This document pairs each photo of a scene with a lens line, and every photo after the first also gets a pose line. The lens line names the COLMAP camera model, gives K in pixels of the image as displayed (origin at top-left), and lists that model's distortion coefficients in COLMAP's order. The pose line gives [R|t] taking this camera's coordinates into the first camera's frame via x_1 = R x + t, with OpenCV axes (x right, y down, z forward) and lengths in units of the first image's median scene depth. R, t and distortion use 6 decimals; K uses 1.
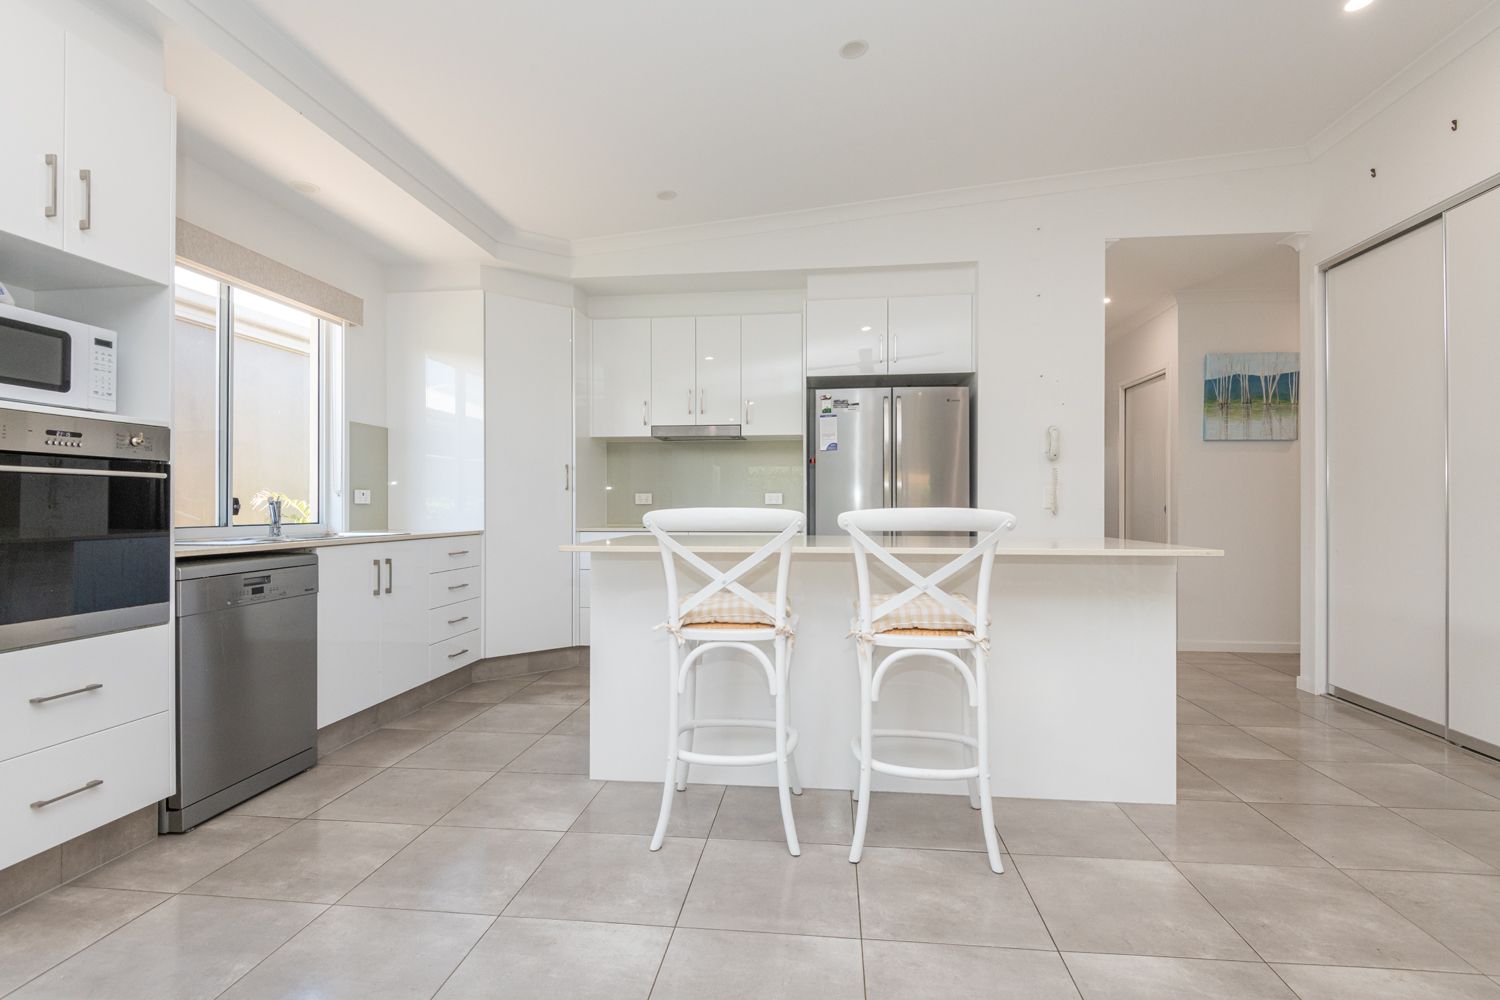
lens RADIAL K [[692.8, 0, 756.8], [0, 692.8, 504.8], [0, 0, 1]] dist [0.001922, -0.000176]
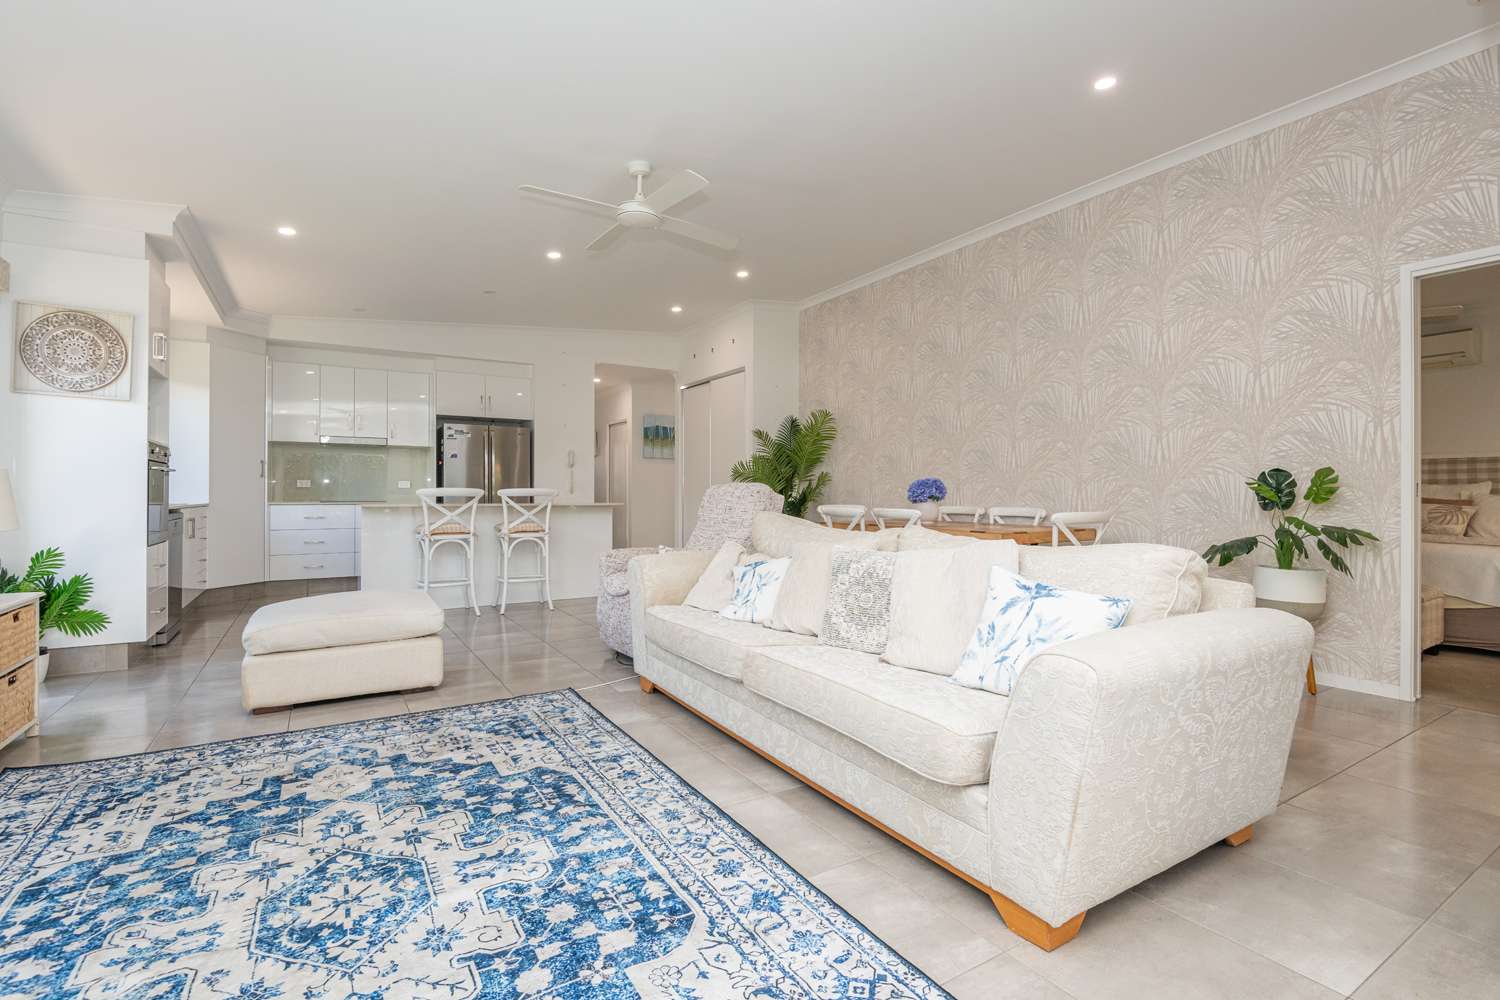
lens RADIAL K [[692.8, 0, 758.4], [0, 692.8, 495.5], [0, 0, 1]] dist [0.001922, -0.000176]
pose [[0.787458, 0.000422, 0.616368, -0.371586], [-0.005580, 0.999964, 0.006445, 0.003231], [-0.616343, -0.008514, 0.787432, -0.889684]]
